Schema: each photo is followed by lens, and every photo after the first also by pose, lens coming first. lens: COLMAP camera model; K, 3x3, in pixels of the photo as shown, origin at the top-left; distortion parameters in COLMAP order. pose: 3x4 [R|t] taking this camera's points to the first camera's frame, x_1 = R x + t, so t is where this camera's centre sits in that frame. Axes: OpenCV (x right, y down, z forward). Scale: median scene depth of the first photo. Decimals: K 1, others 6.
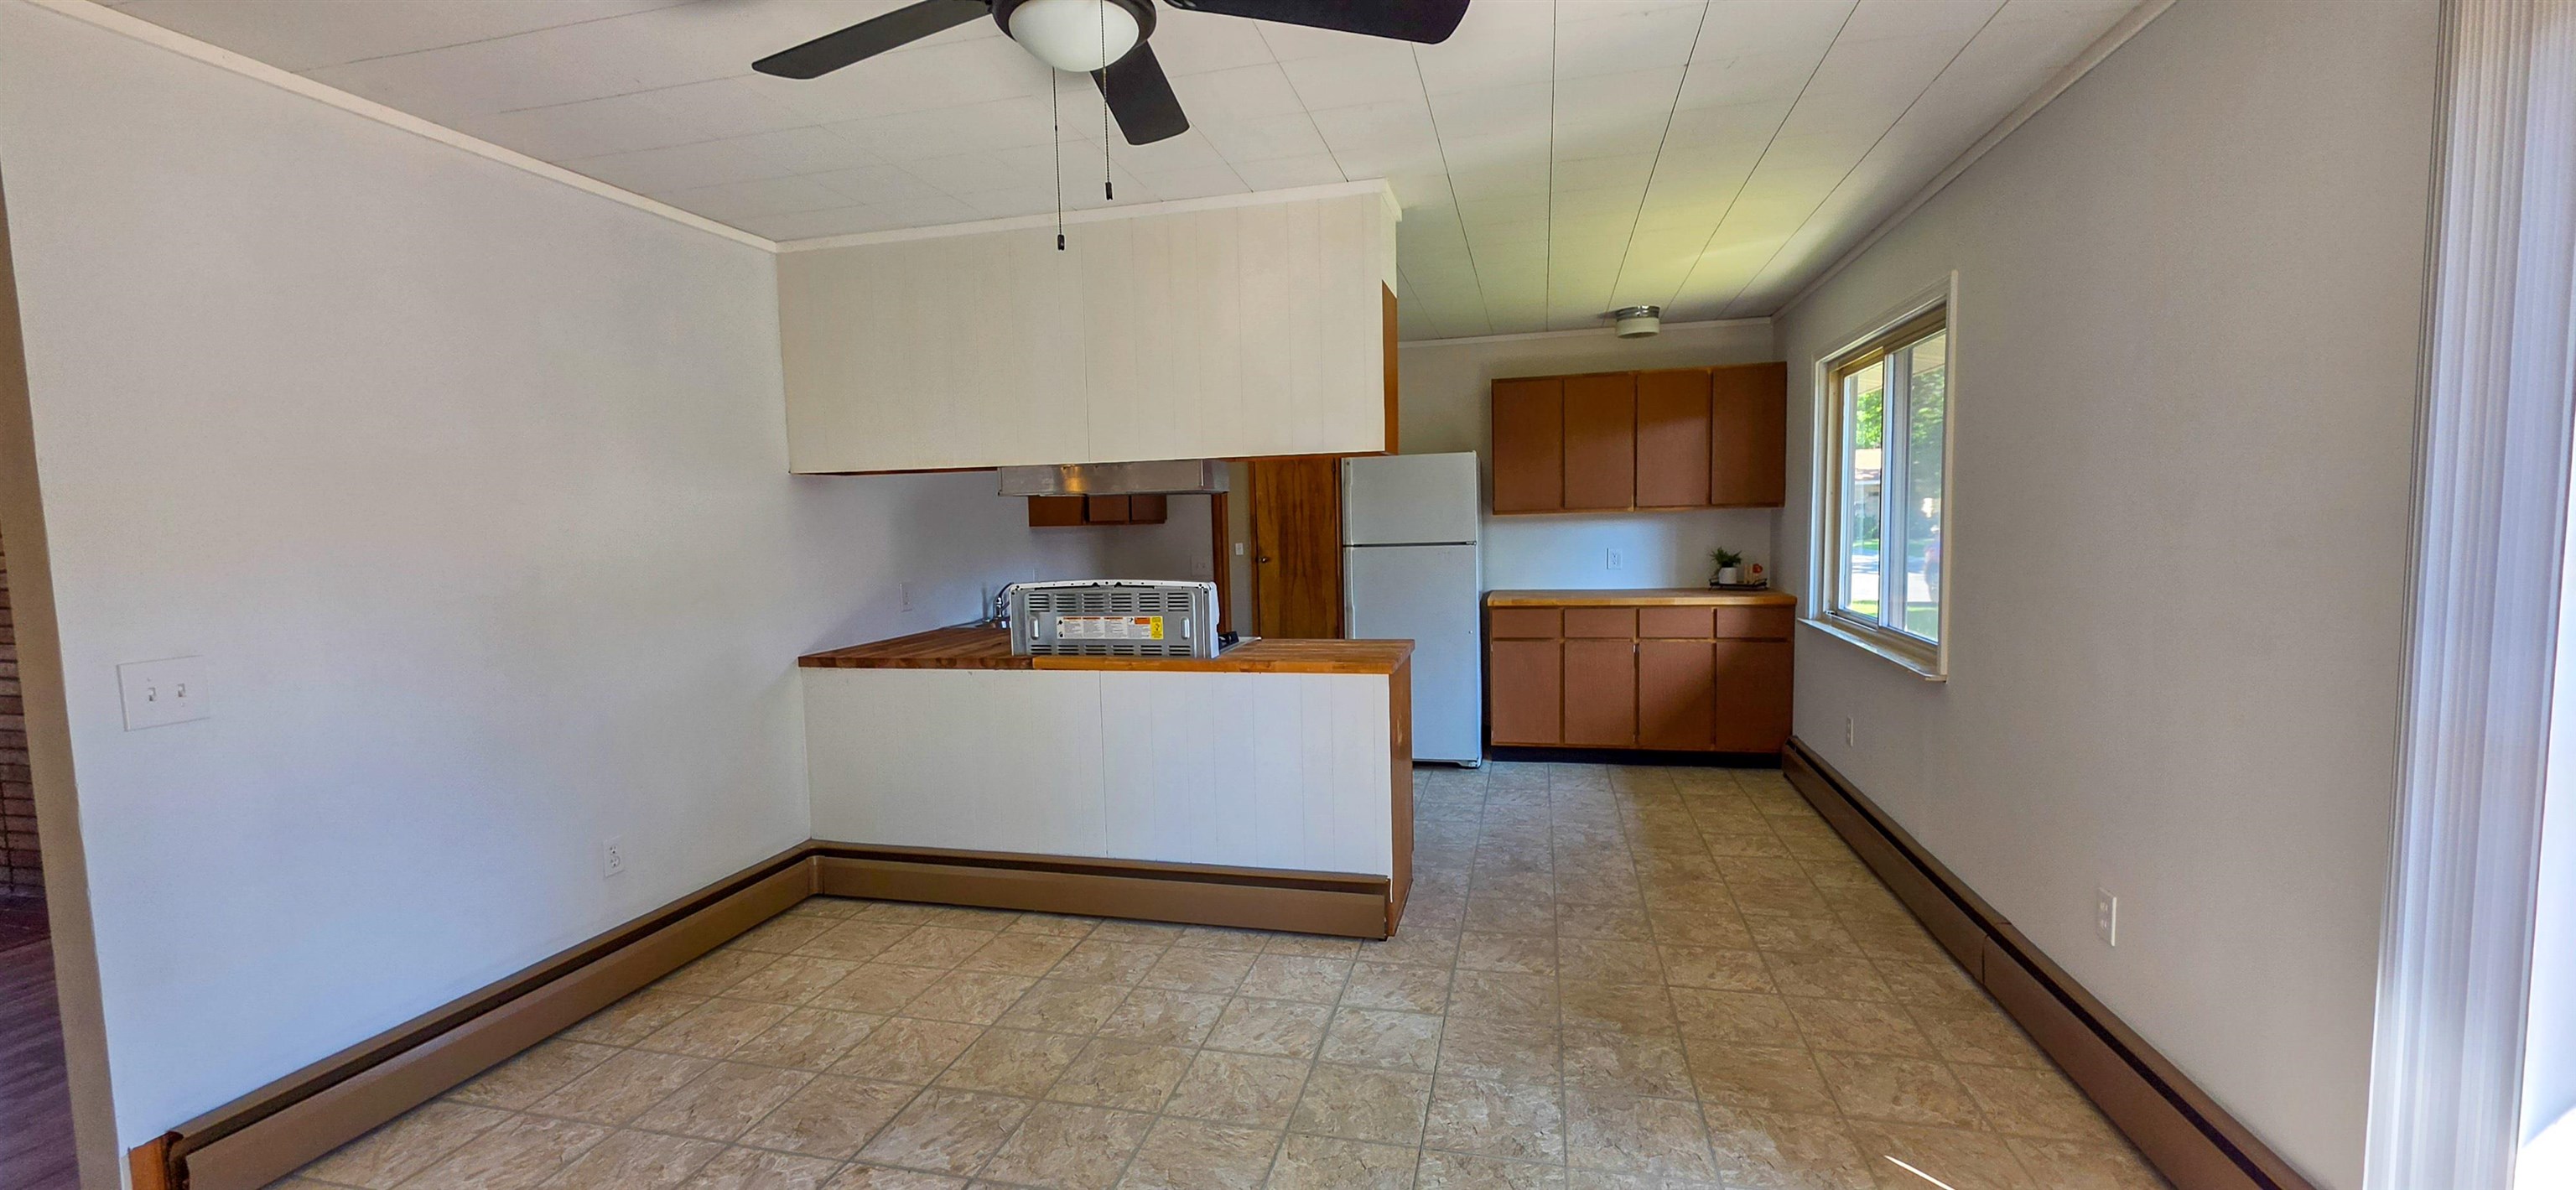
lens RADIAL K [[995.3, 0, 1289.2], [0, 995.3, 645.5], [0, 0, 1]] dist [-0.000401, -0.000033]
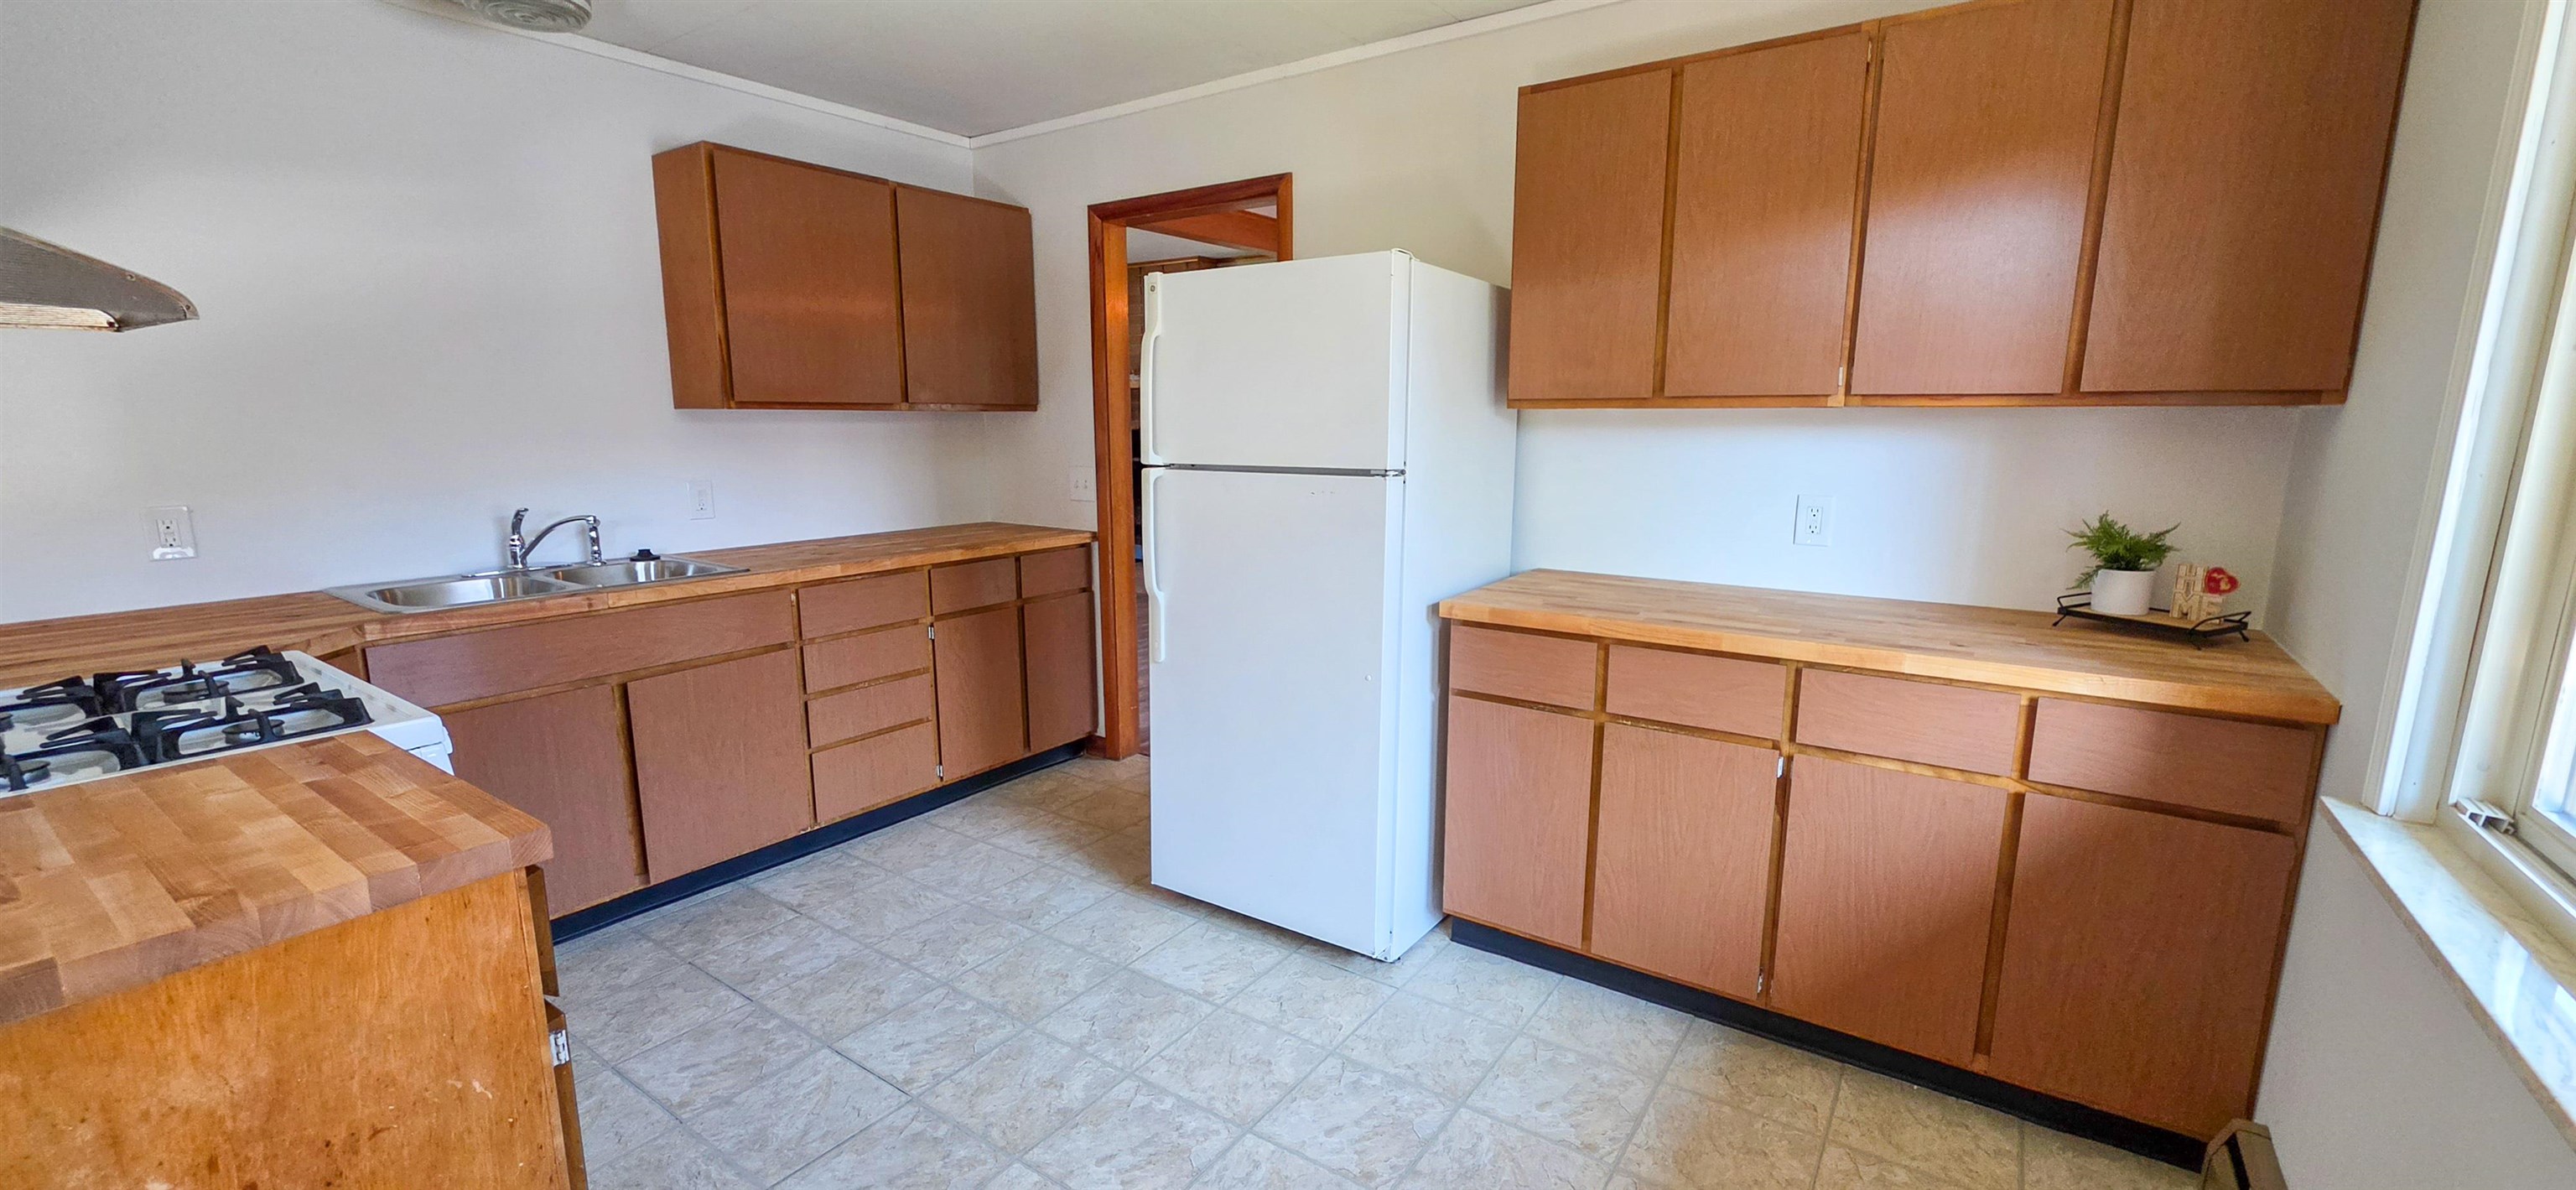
lens RADIAL K [[1035.3, 0, 1252.7], [0, 1035.3, 605.8], [0, 0, 1]] dist [0.000421, -0.000167]
pose [[0.926450, 0.090556, -0.365363, 0.290057], [-0.068854, 0.995023, 0.072026, -0.072148], [0.370067, -0.041572, 0.928075, 0.539590]]
